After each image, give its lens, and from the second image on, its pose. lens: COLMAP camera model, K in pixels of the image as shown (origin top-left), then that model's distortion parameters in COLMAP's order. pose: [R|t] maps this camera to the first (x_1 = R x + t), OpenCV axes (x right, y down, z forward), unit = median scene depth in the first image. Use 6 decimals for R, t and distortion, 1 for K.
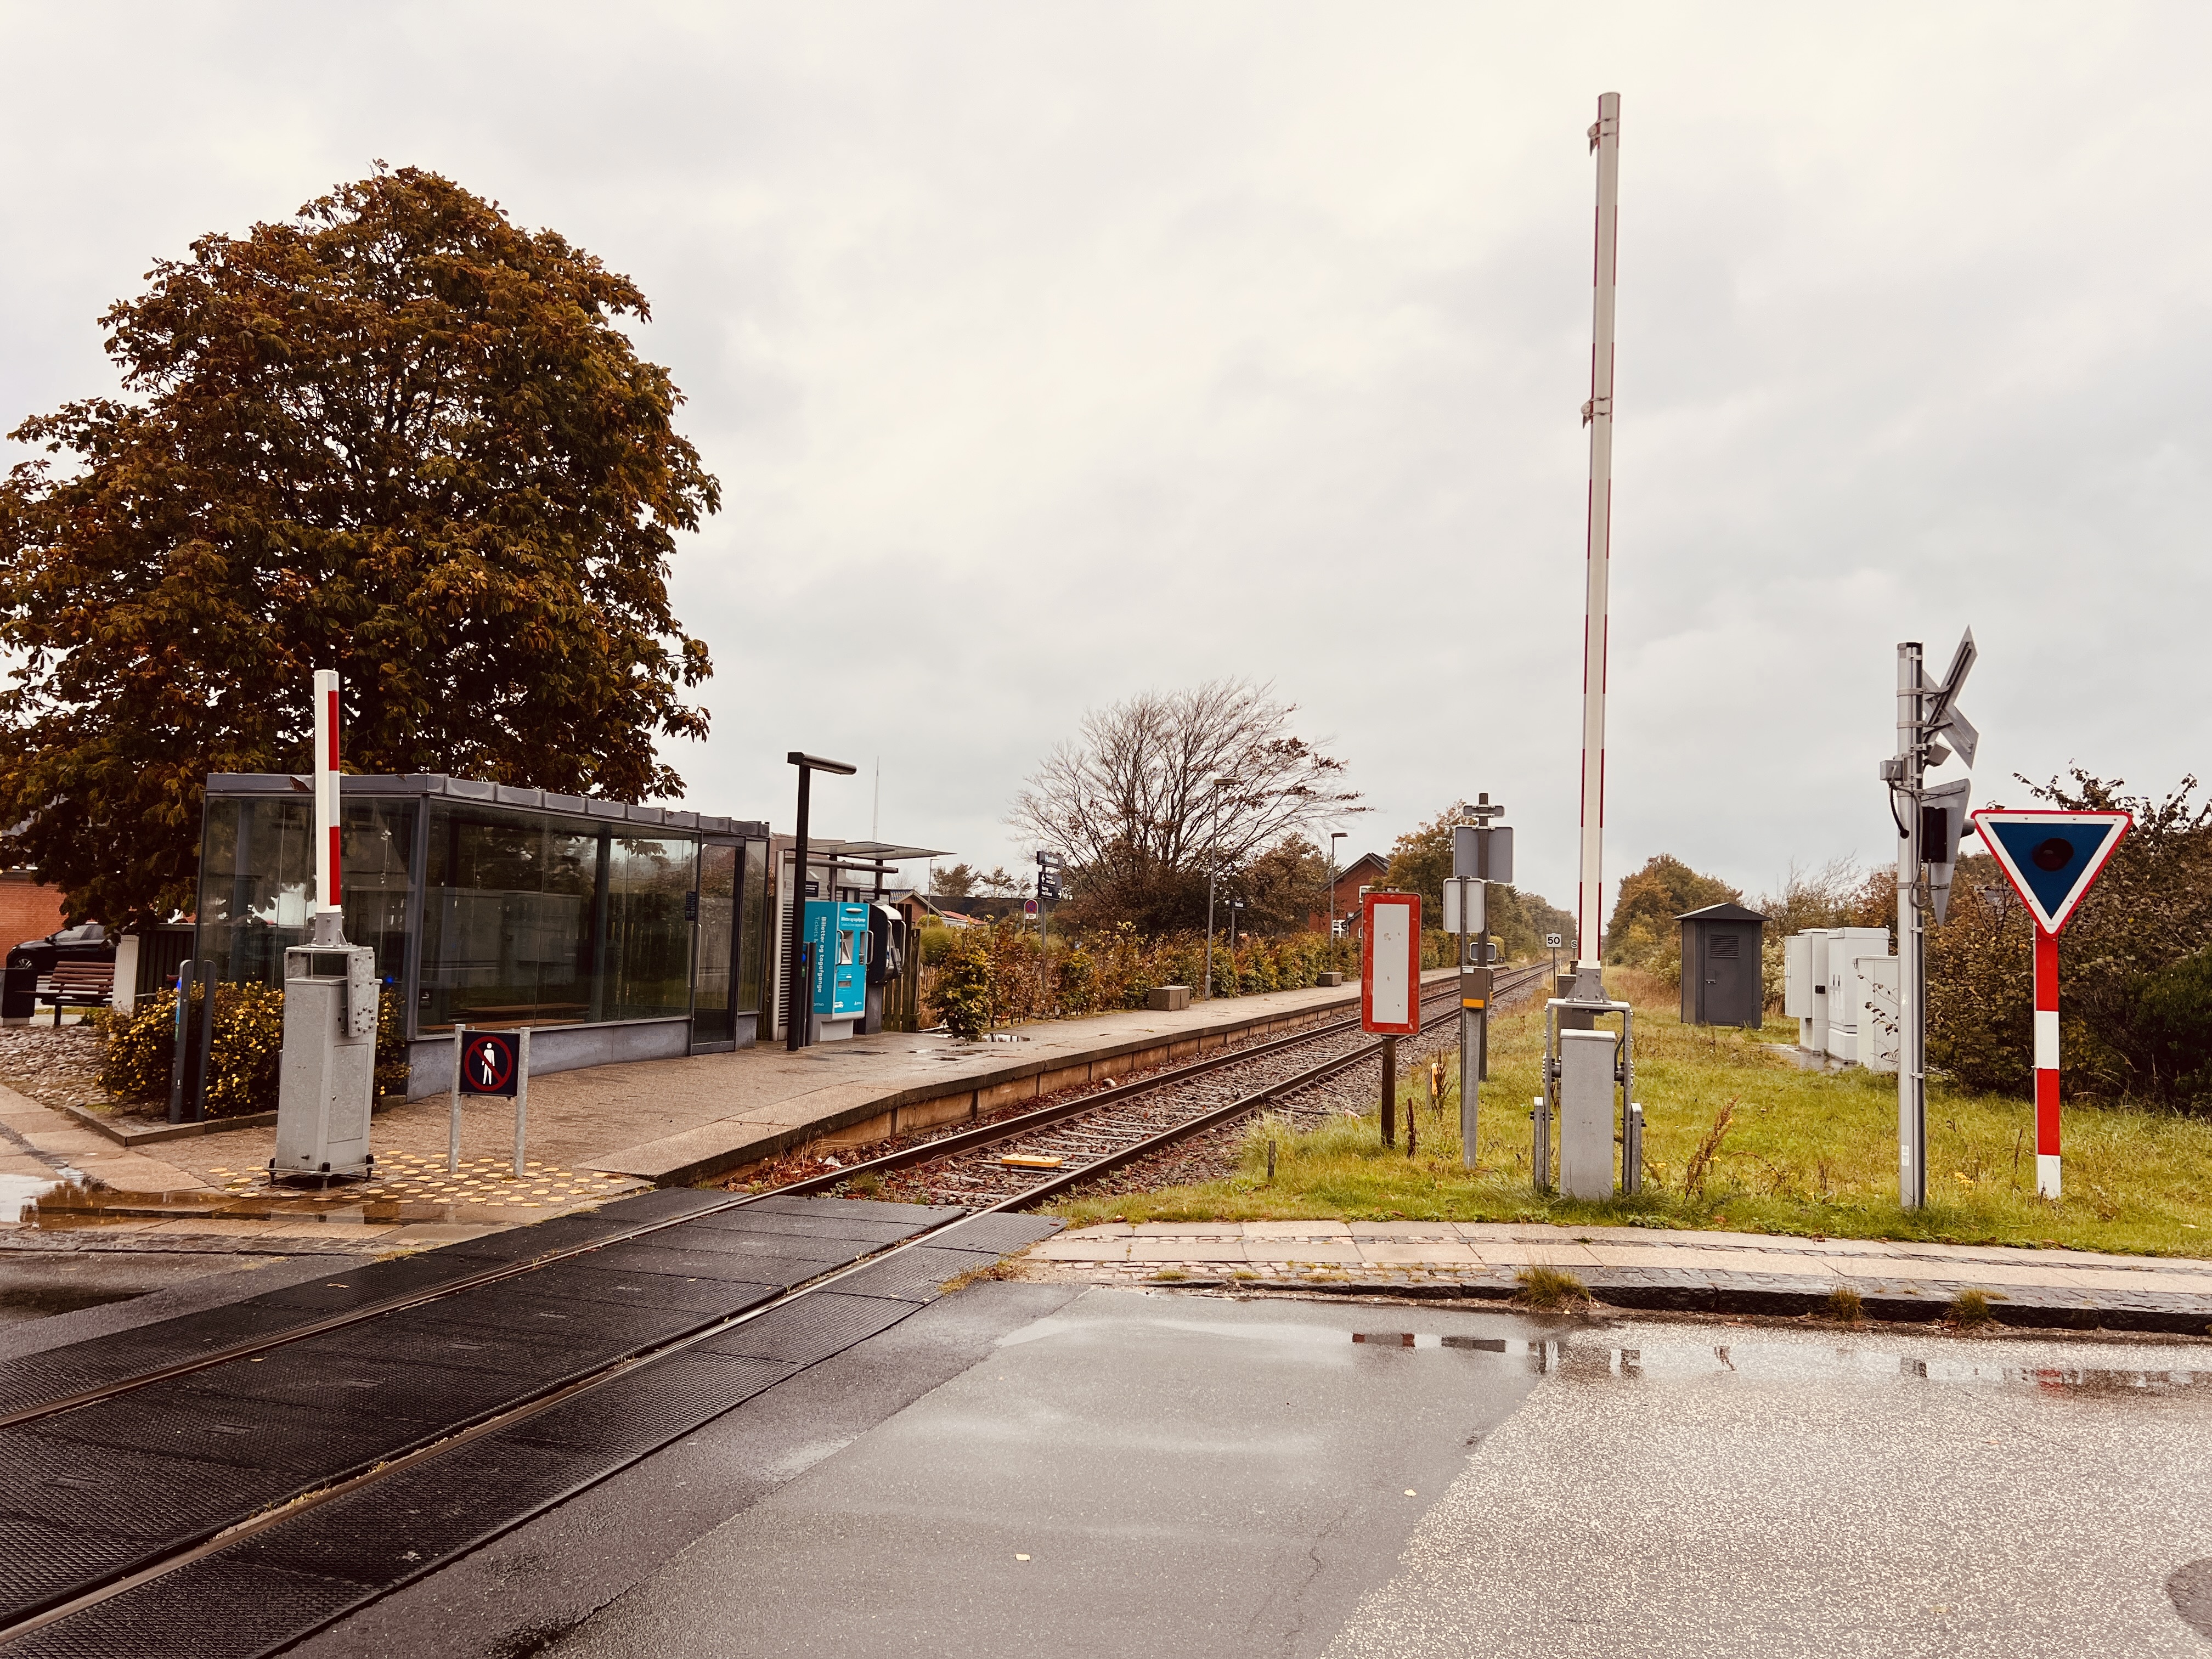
lens RADIAL K [[1660.6, 0, 1112.3], [0, 1660.6, 821.7], [0, 0, 1]] dist [0.081521, -0.092817]
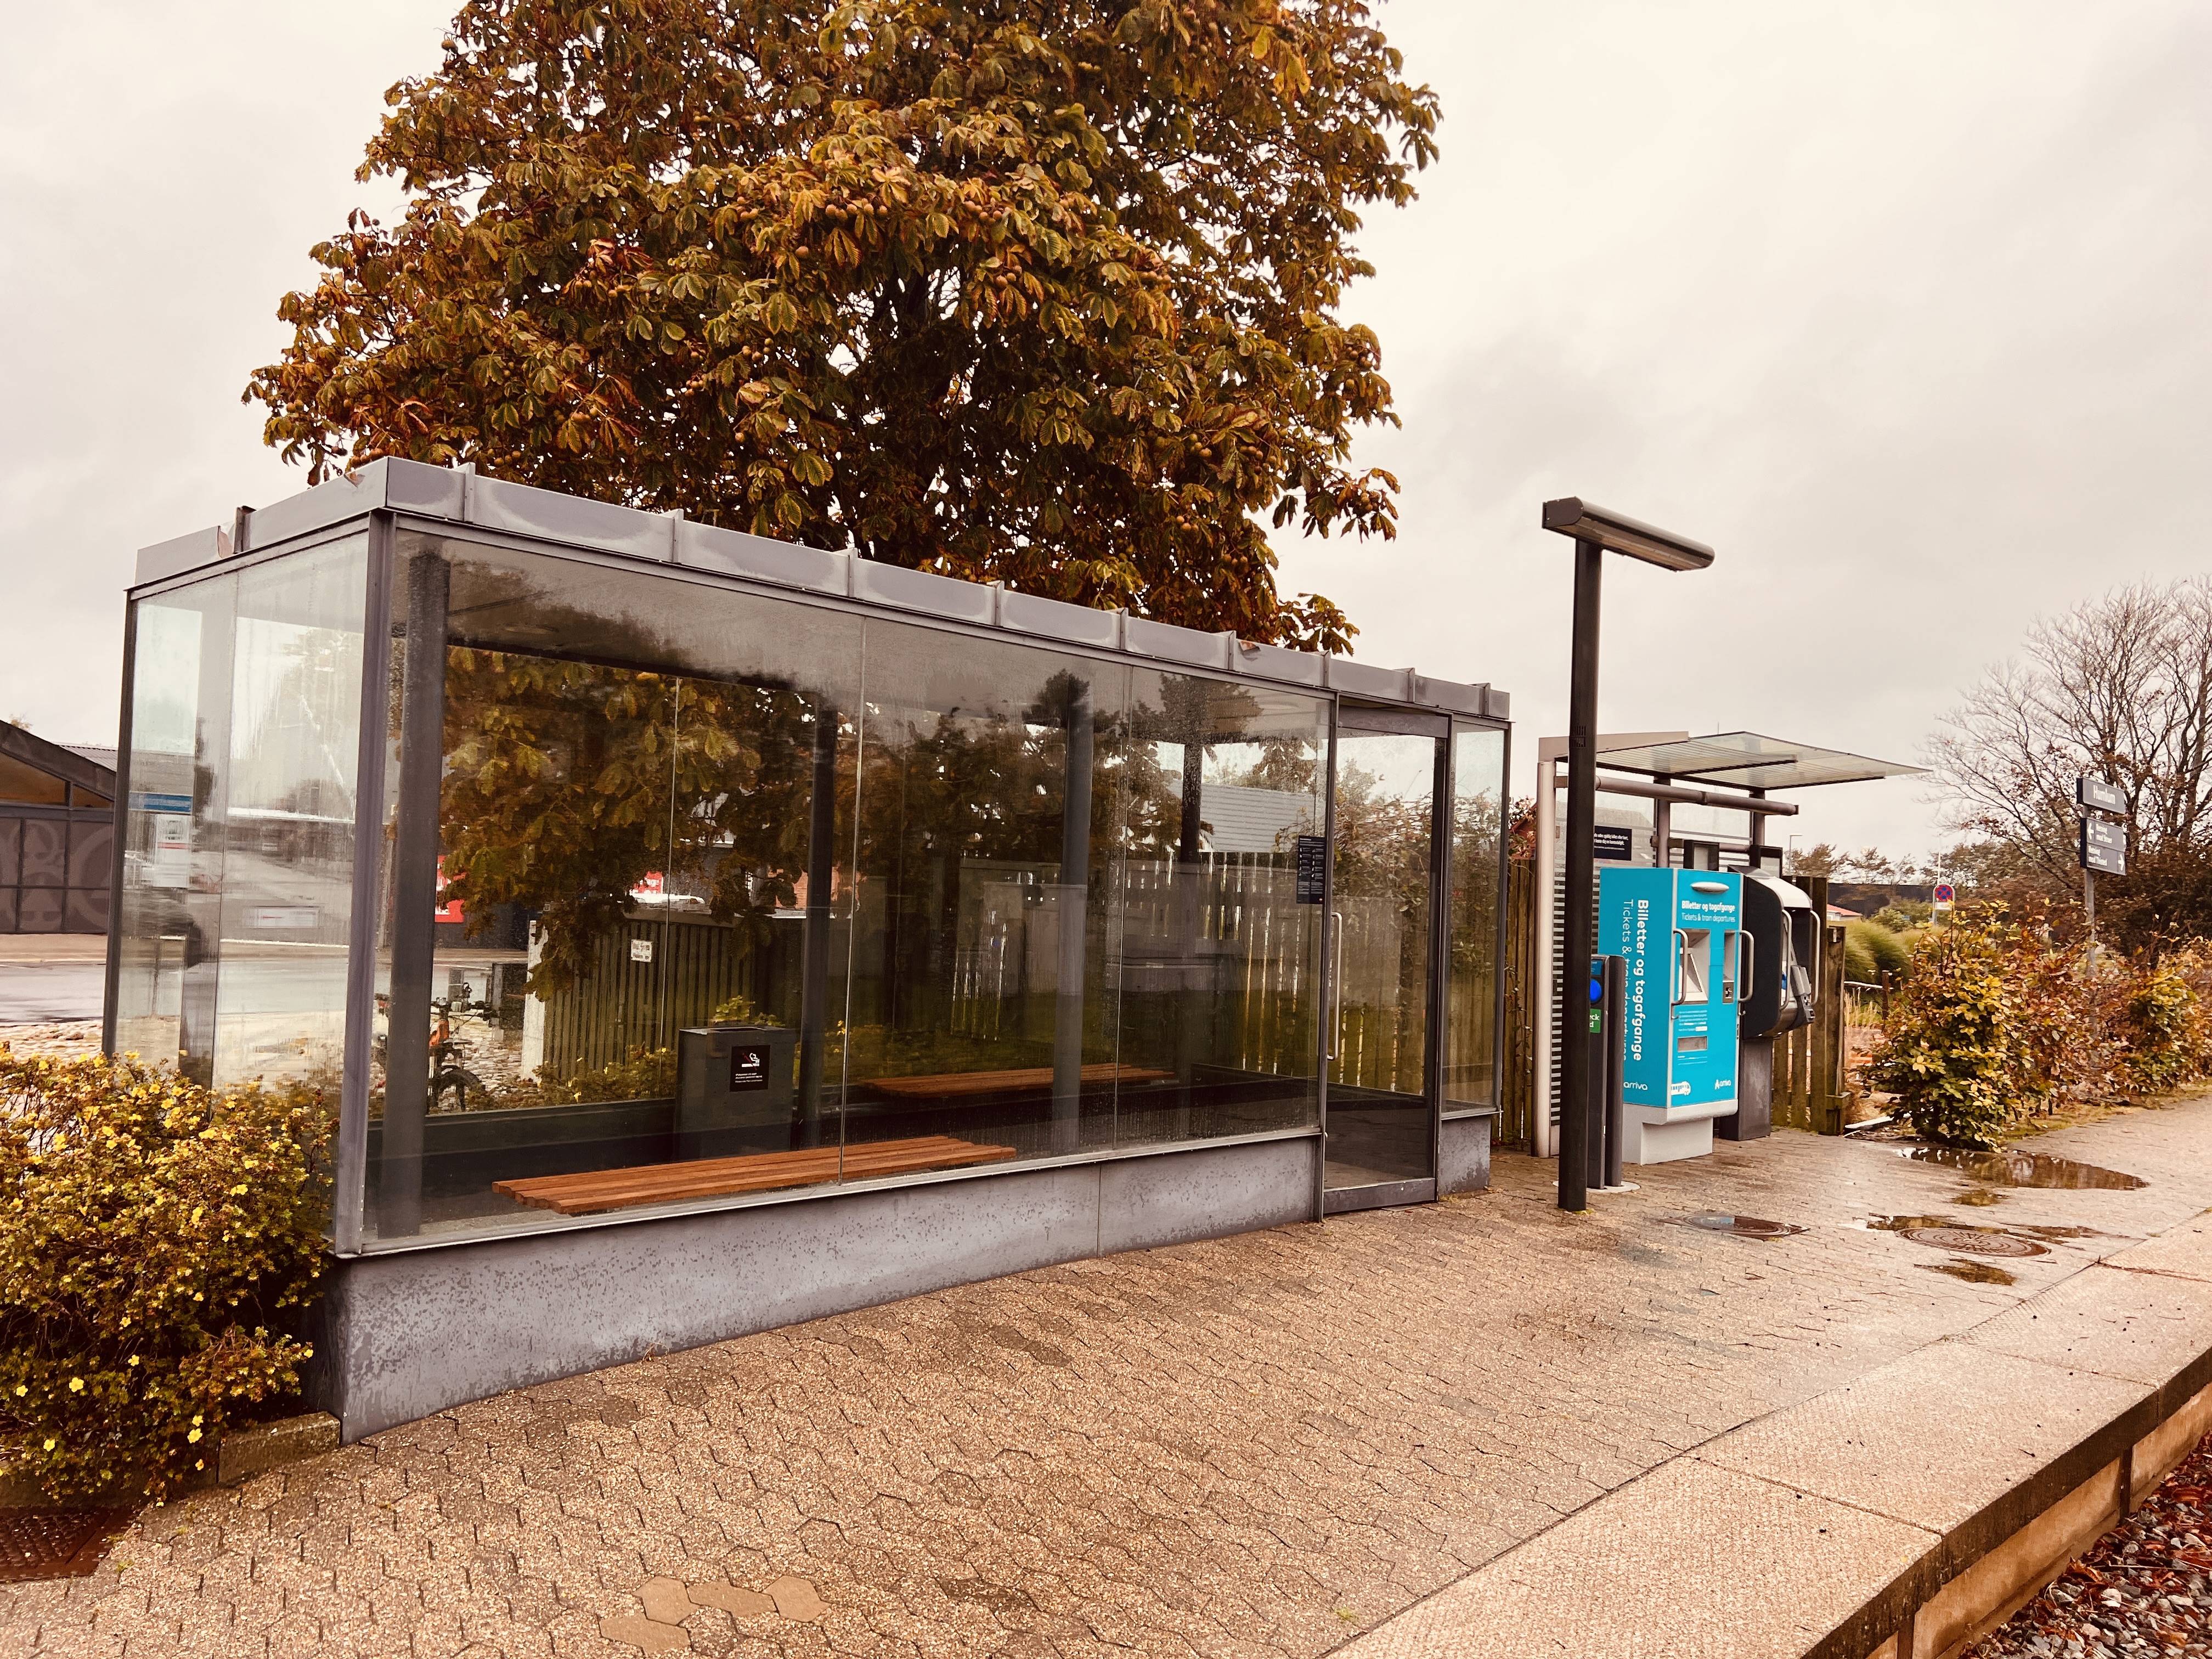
lens RADIAL K [[1660.6, 0, 1112.3], [0, 1660.6, 821.7], [0, 0, 1]] dist [0.081521, -0.092817]
pose [[0.884622, -0.013538, -0.466113, -0.080631], [0.017371, 0.999841, 0.003927, 0.028992], [0.465986, -0.011571, 0.884717, 0.484881]]
